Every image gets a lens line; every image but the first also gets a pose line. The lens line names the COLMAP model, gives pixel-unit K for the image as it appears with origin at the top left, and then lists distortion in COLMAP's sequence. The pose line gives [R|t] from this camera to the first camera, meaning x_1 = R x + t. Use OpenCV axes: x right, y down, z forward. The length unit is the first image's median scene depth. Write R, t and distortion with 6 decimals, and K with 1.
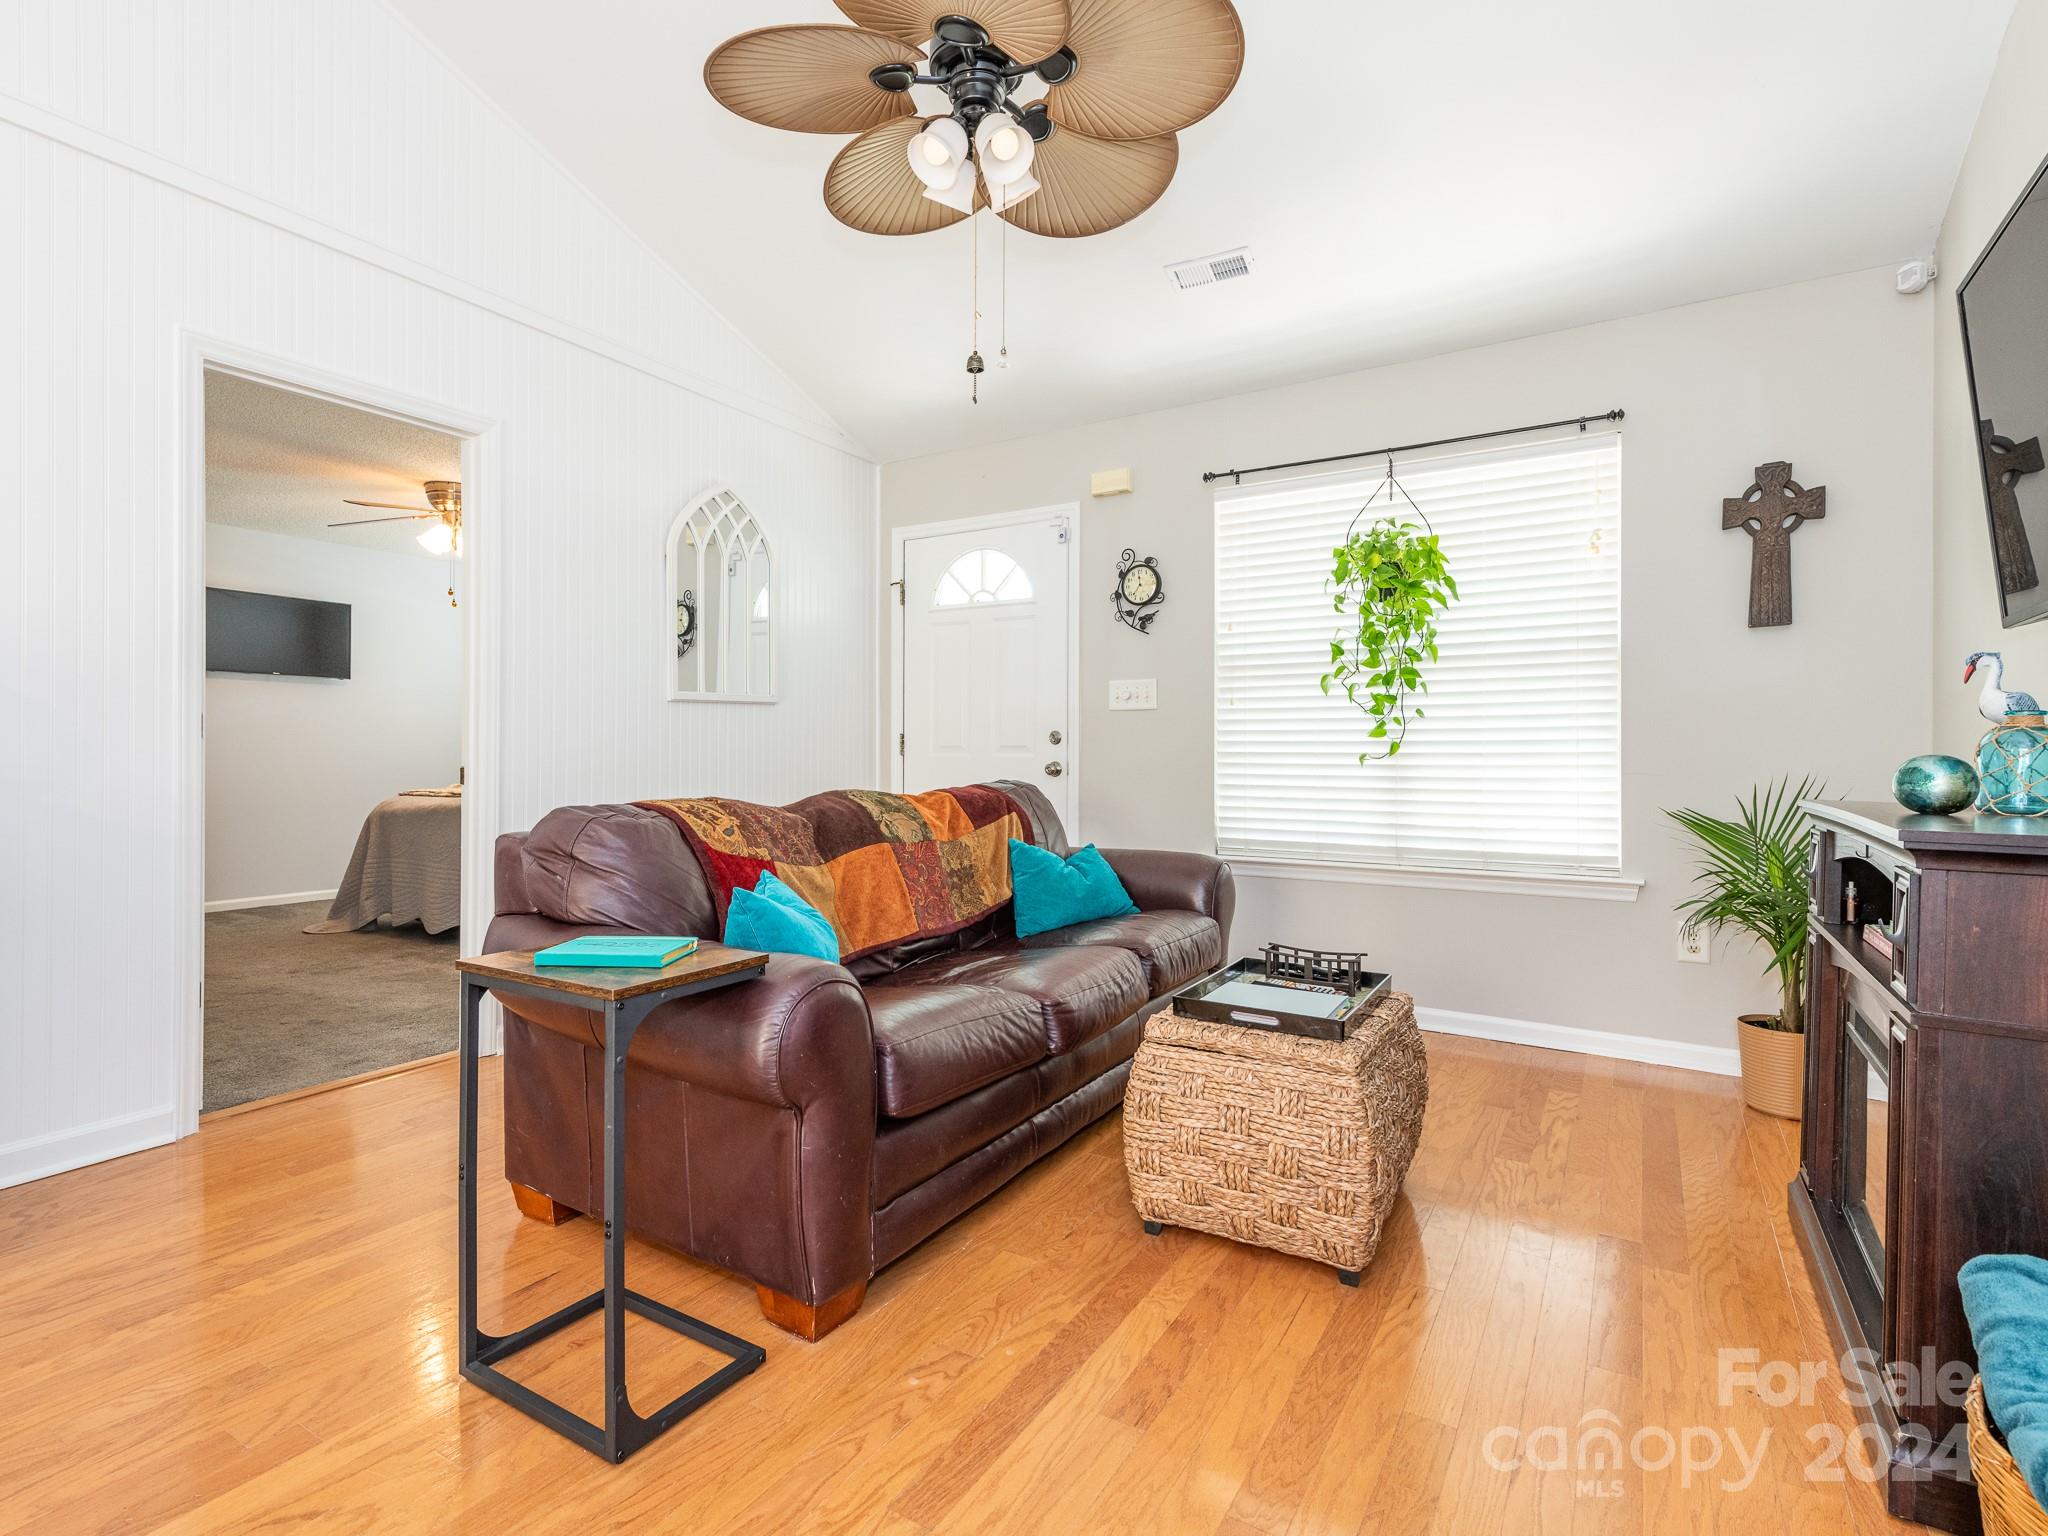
lens RADIAL K [[1004.8, 0, 1039.8], [0, 1004.8, 765.4], [0, 0, 1]] dist [0.017518, -0.004573]
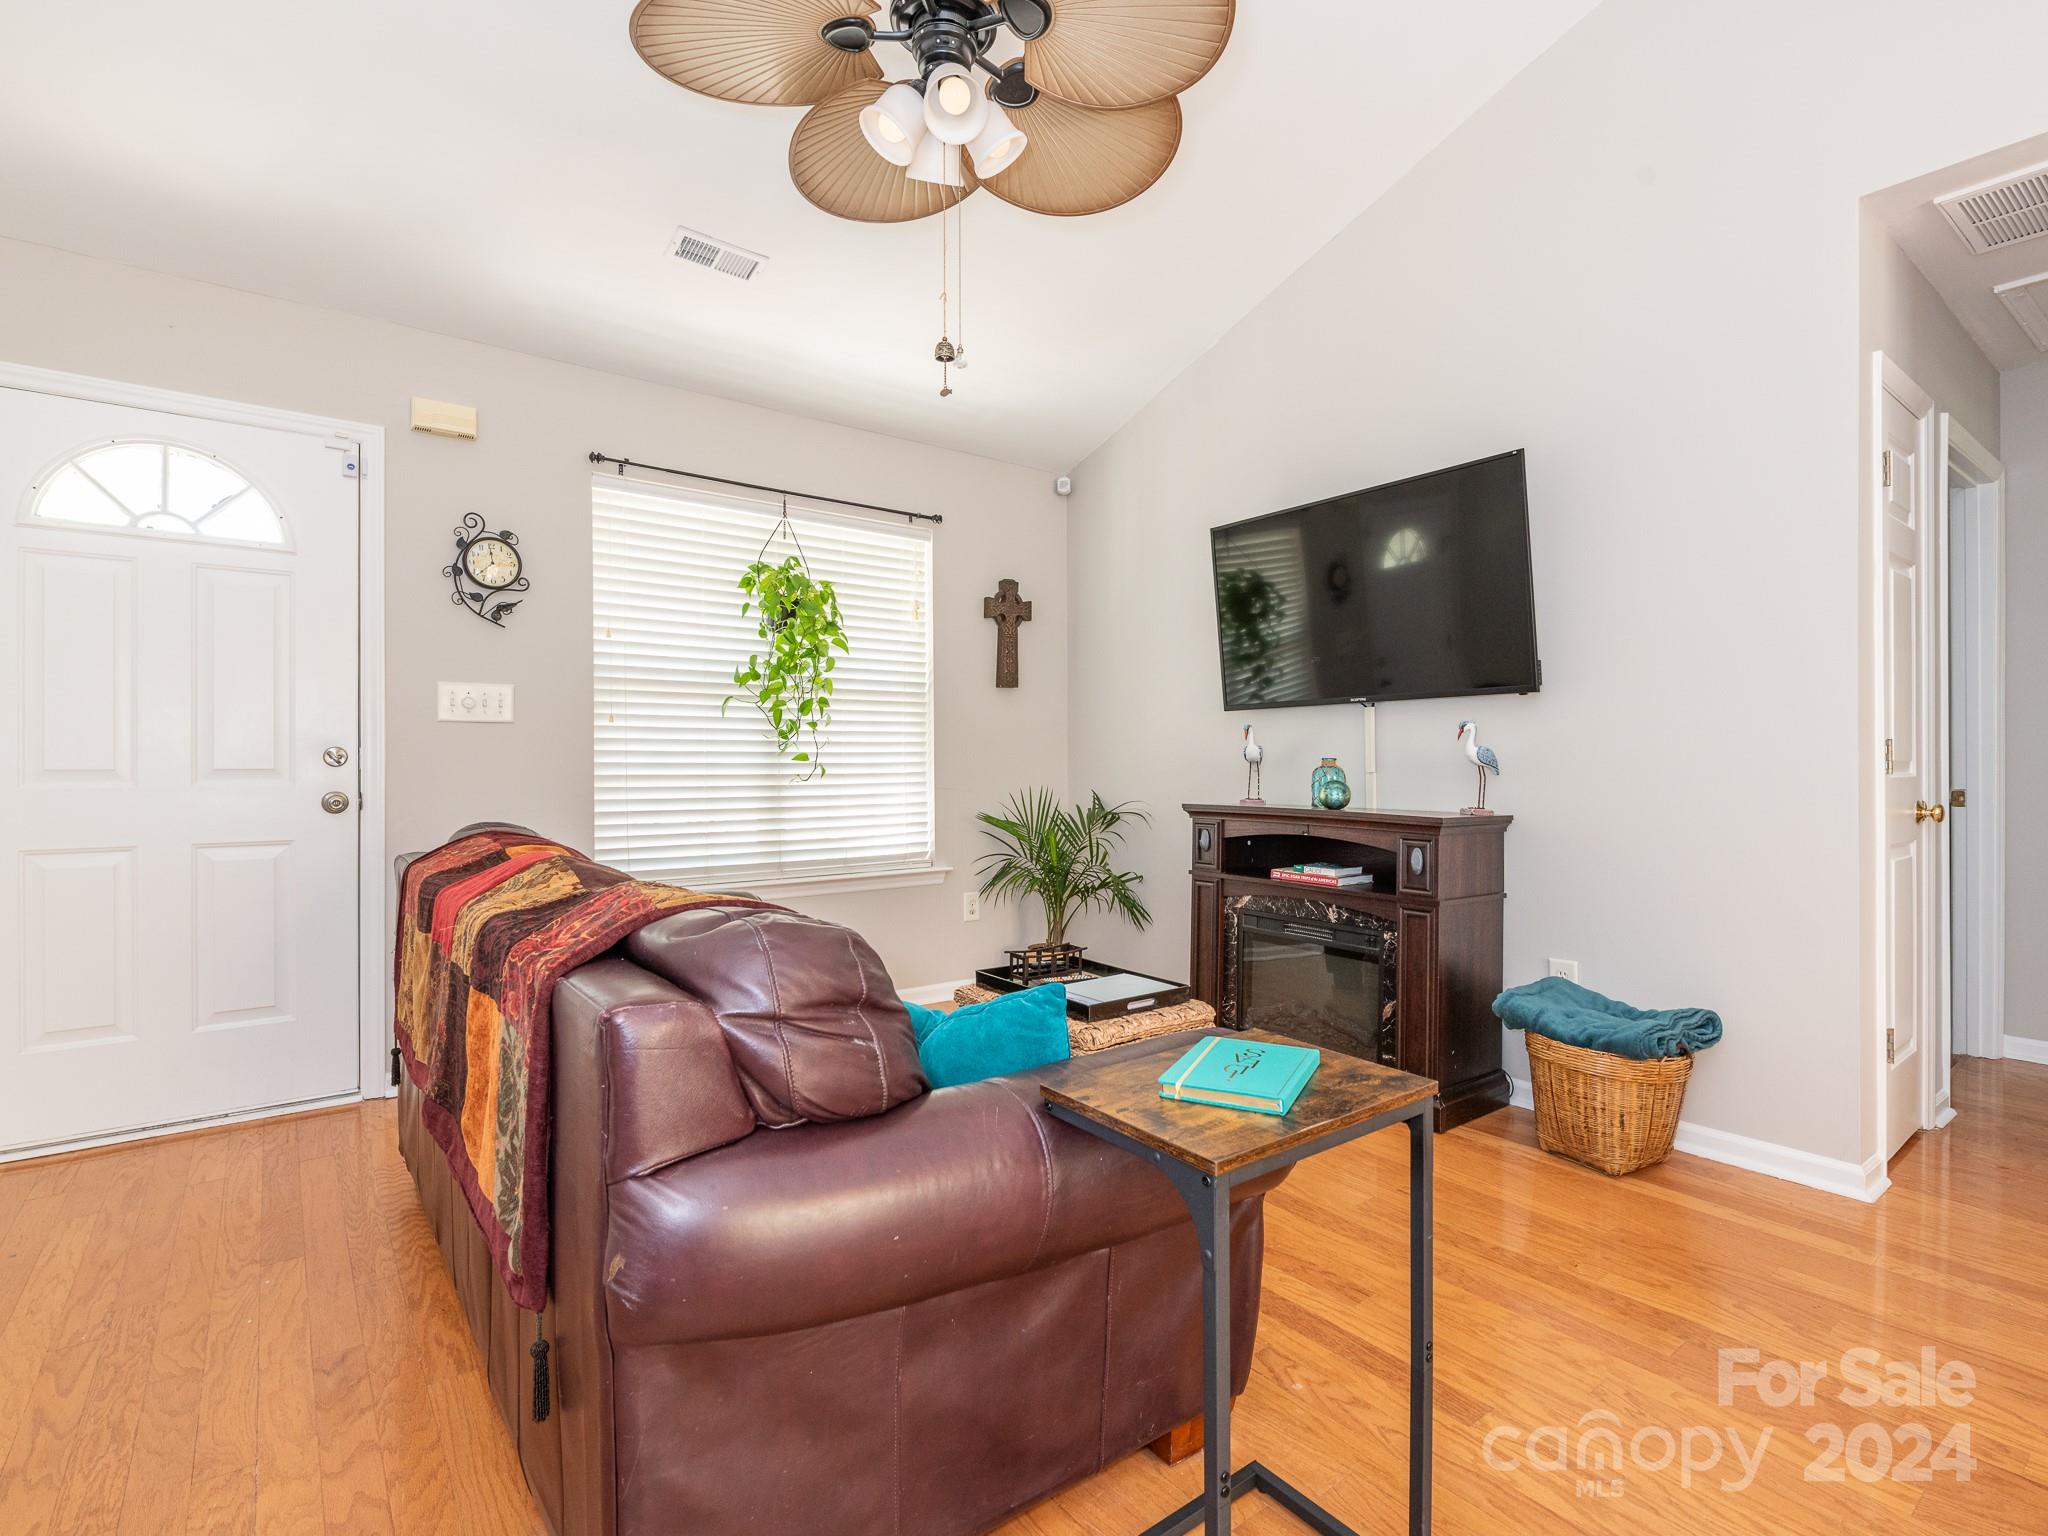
lens RADIAL K [[934.6, 0, 1070.3], [0, 934.6, 770.8], [0, 0, 1]] dist [0.008759, -0.004637]
pose [[0.375561, -0.009910, 0.926745, -0.556699], [0.009311, 0.999933, 0.006919, -0.024979], [-0.926751, 0.006031, 0.375628, 0.418608]]
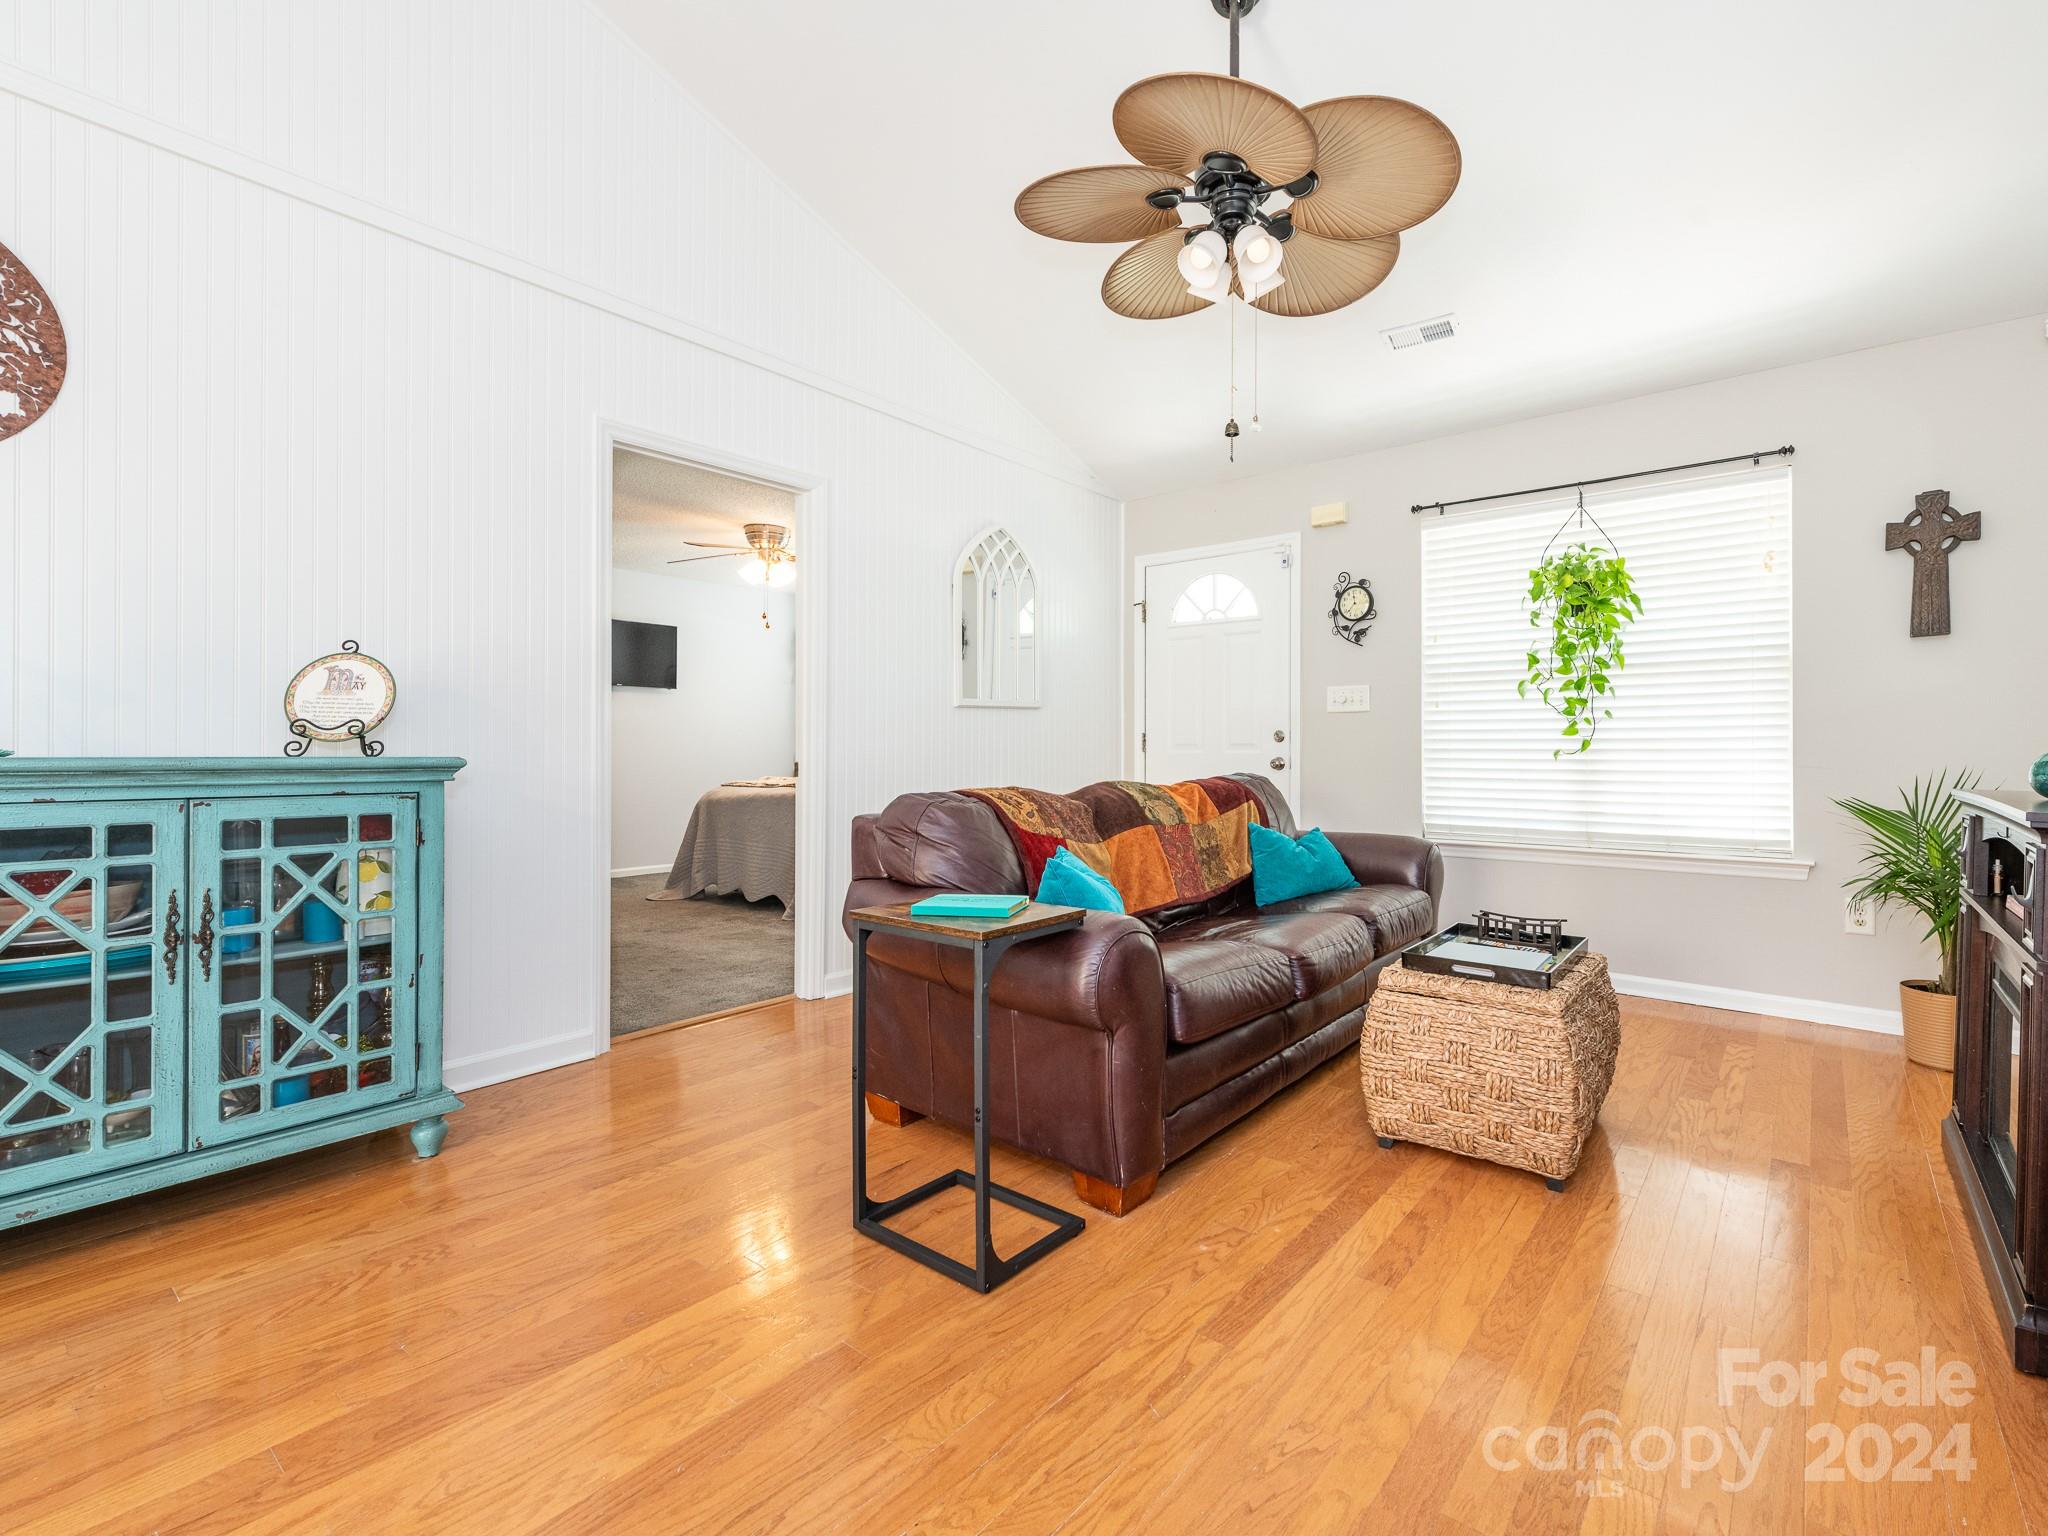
lens RADIAL K [[934.6, 0, 1155.2], [0, 934.6, 759.0], [0, 0, 1]] dist [0.008759, -0.004637]
pose [[0.996953, -0.001450, -0.077997, -0.060610], [0.001336, 0.999998, -0.001520, -0.000200], [0.077999, 0.001411, 0.996952, -0.113594]]
